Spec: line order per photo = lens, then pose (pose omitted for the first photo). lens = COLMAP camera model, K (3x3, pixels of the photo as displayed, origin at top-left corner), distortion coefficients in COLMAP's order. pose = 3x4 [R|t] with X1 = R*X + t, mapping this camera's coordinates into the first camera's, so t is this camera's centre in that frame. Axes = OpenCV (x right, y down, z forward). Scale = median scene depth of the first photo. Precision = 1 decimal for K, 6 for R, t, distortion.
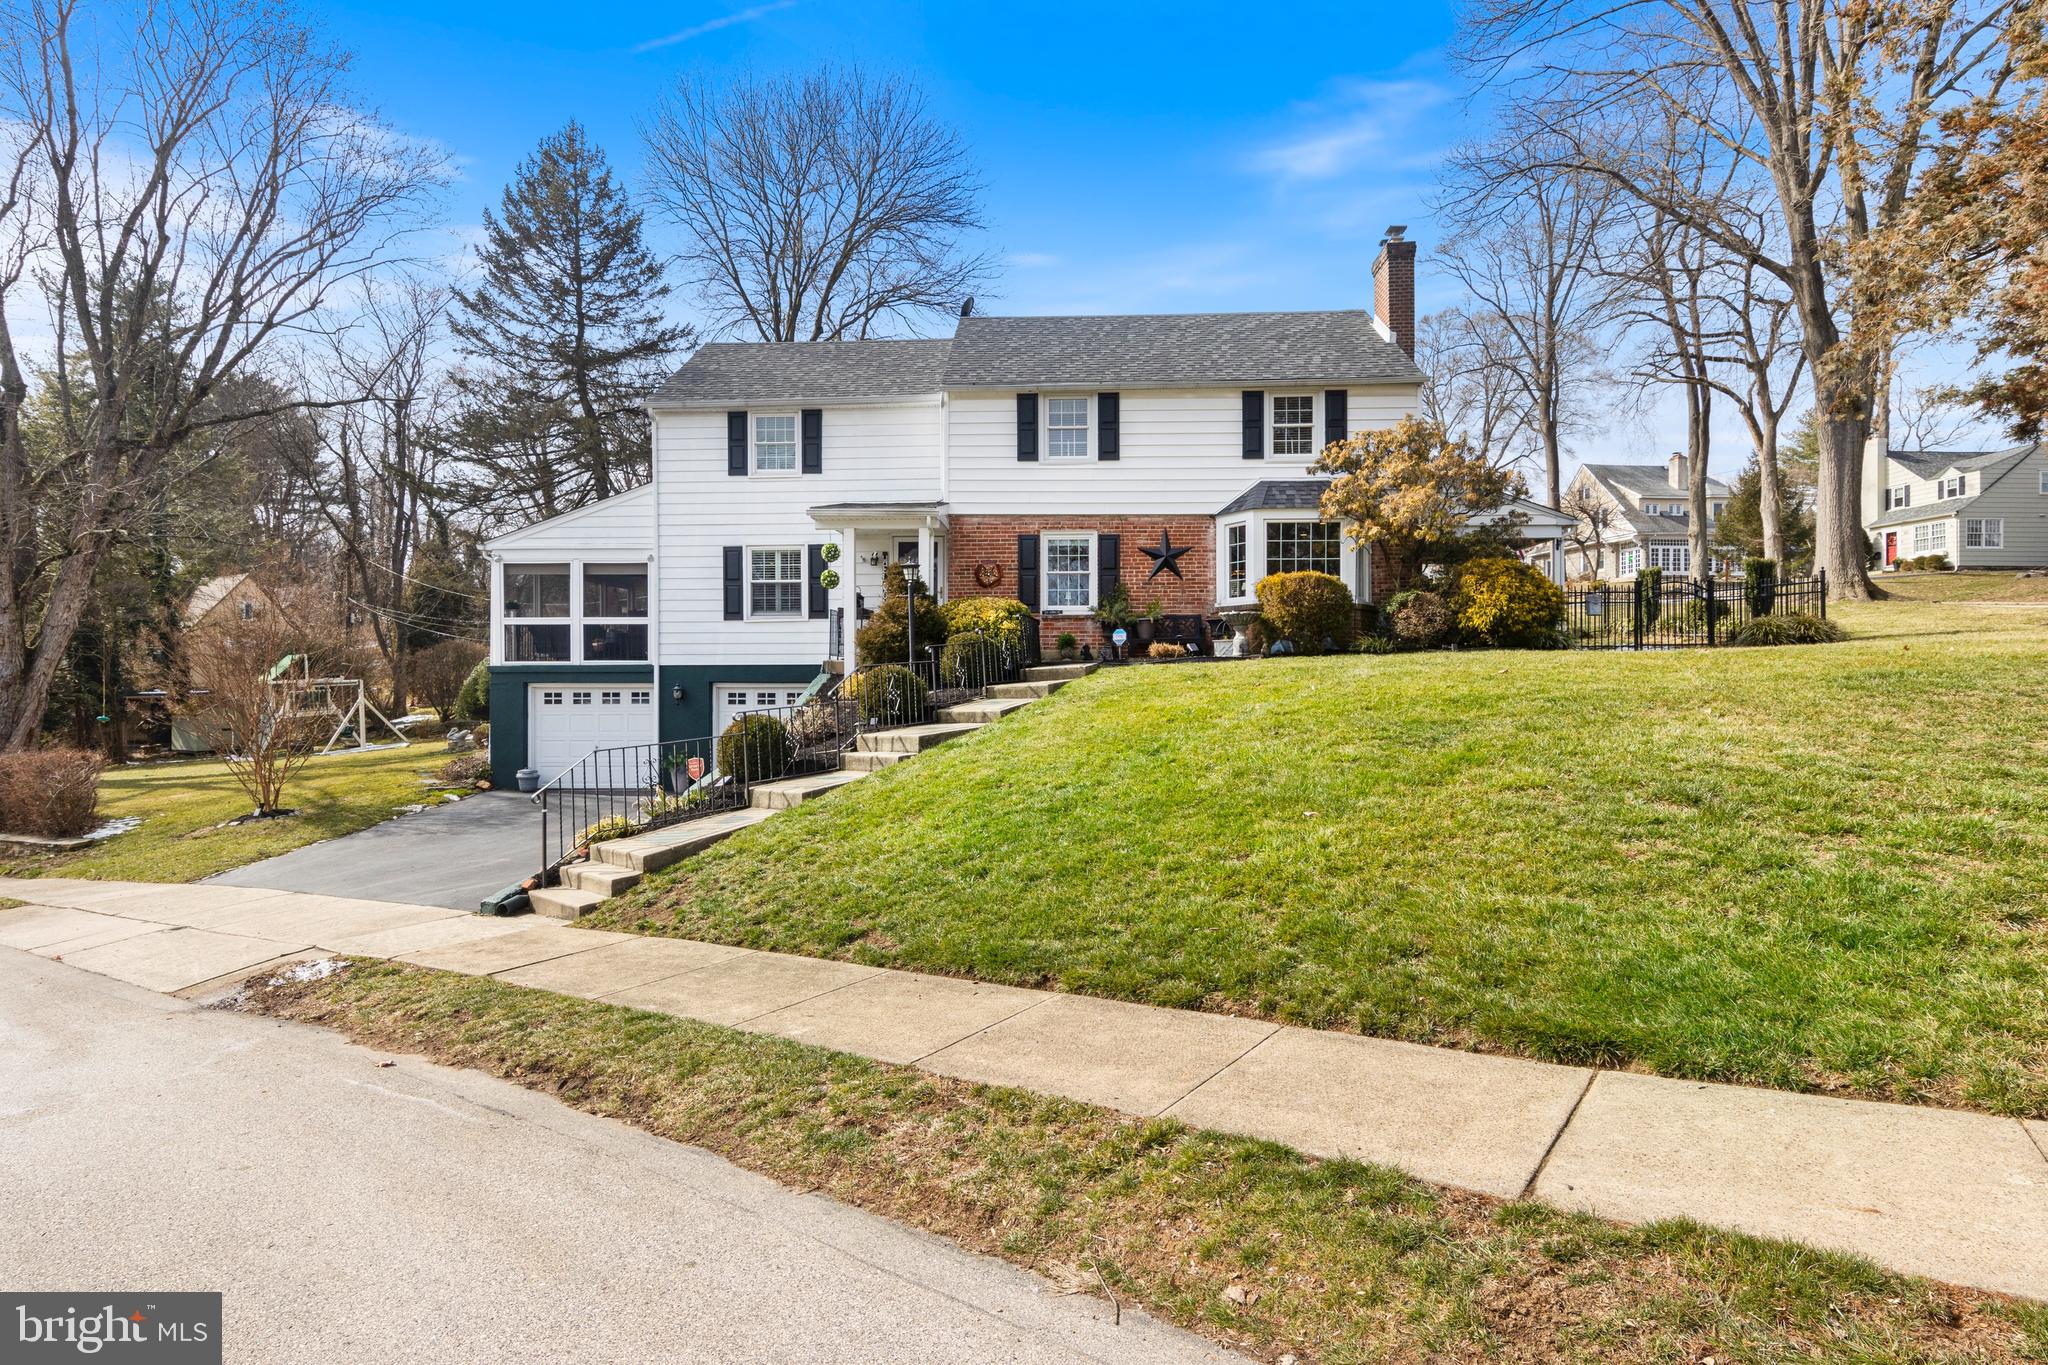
lens RADIAL K [[1049.1, 0, 1025.8], [0, 1049.1, 681.5], [0, 0, 1]] dist [-0.001083, 0.000242]
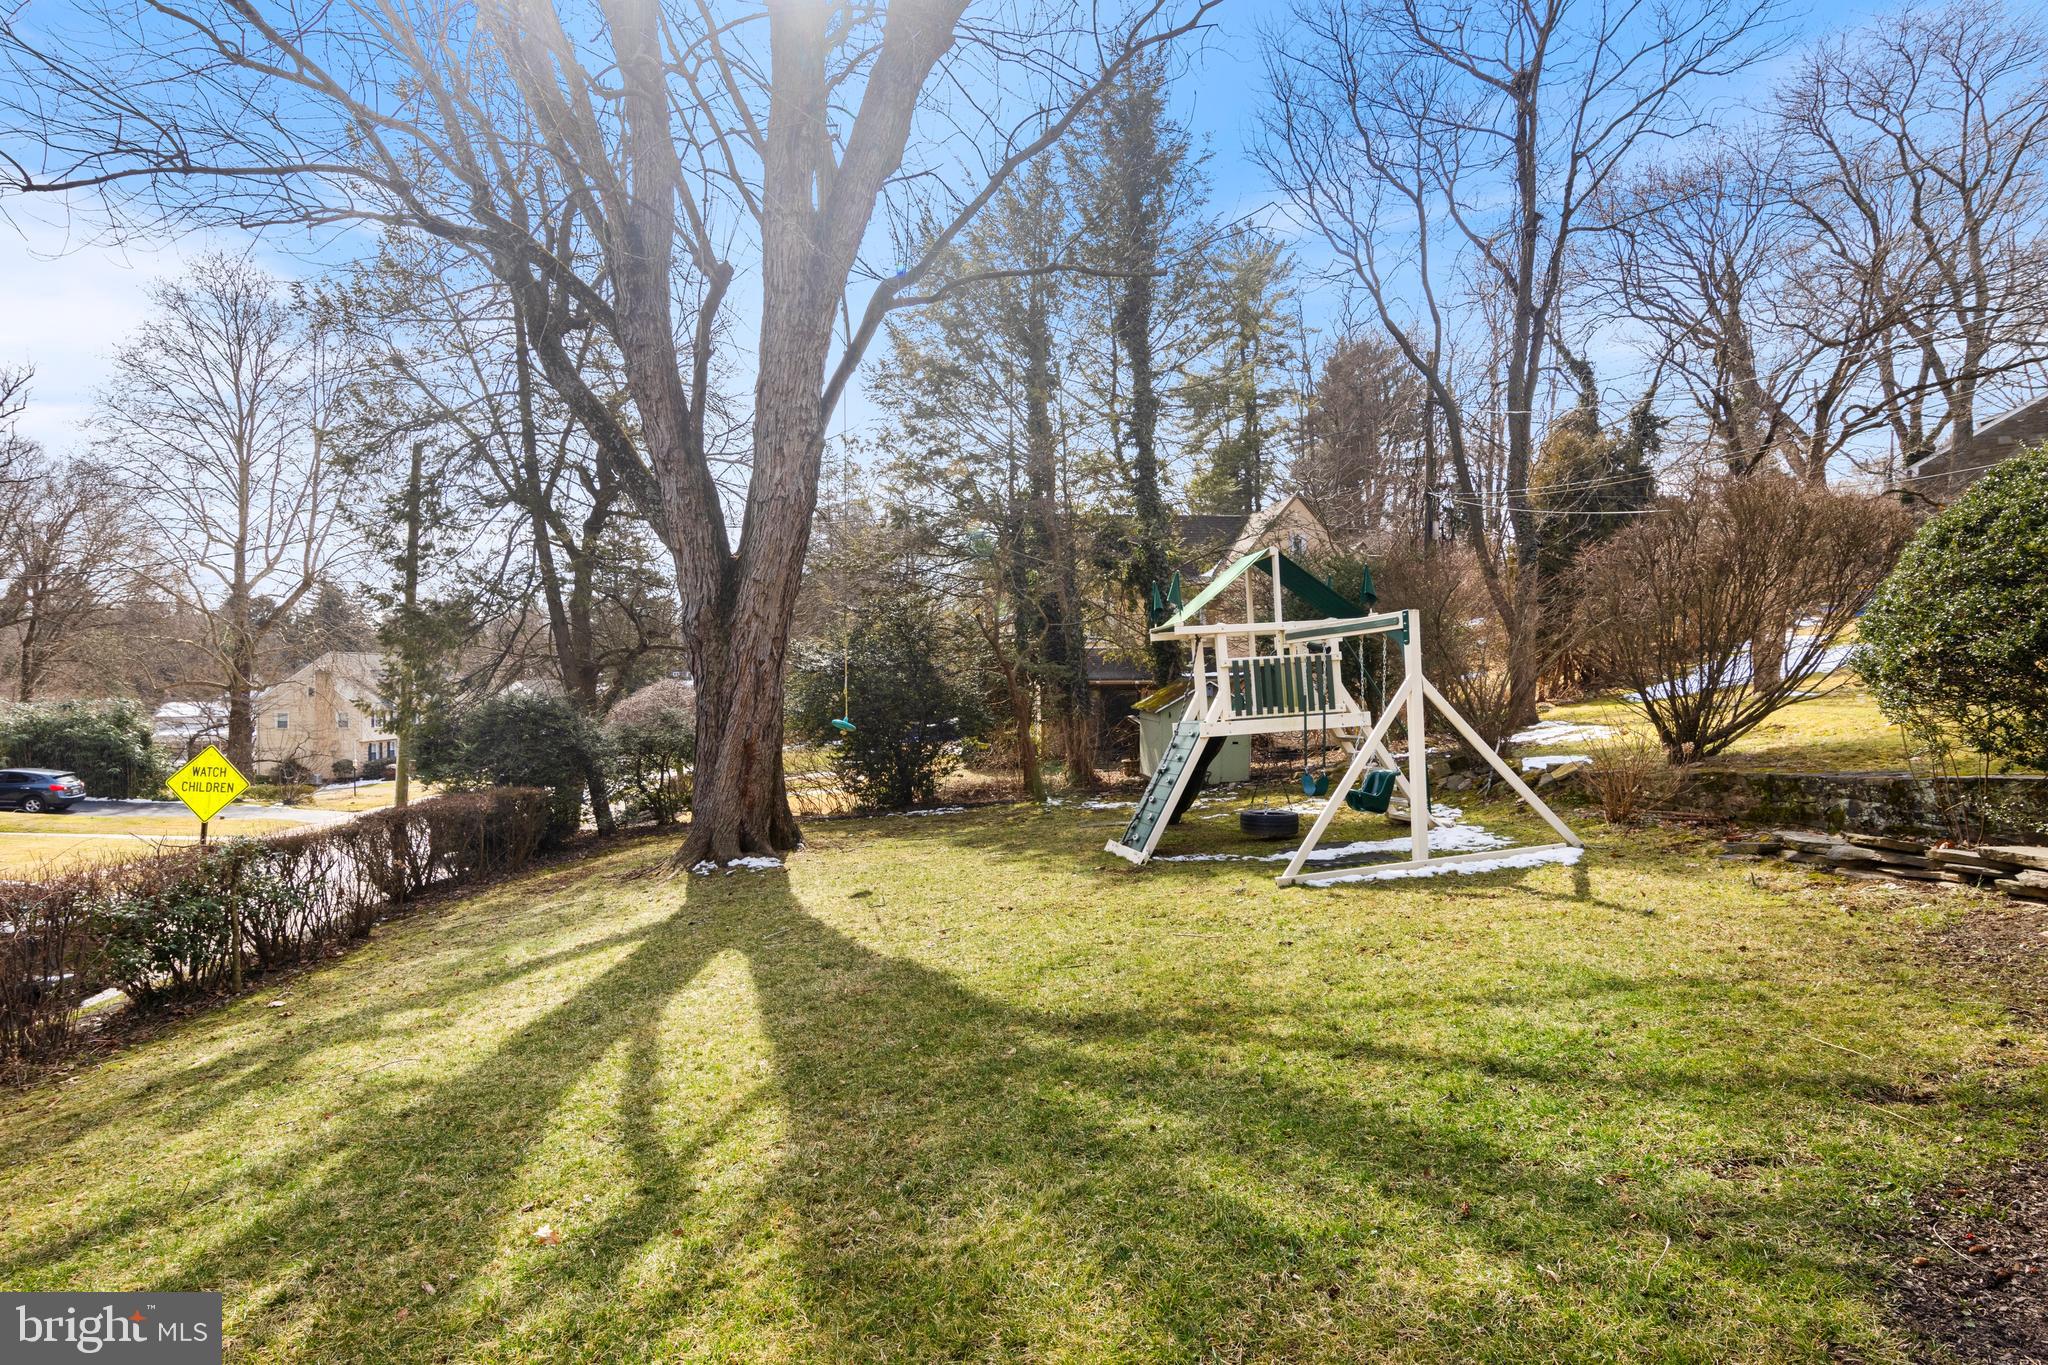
lens RADIAL K [[1049.1, 0, 1025.3], [0, 1049.1, 679.9], [0, 0, 1]] dist [-0.001083, 0.000242]
pose [[0.567857, 0.002920, -0.823122, -0.437631], [-0.003837, 0.999992, 0.000900, 0.015275], [0.823118, 0.002648, 0.567864, 0.716754]]
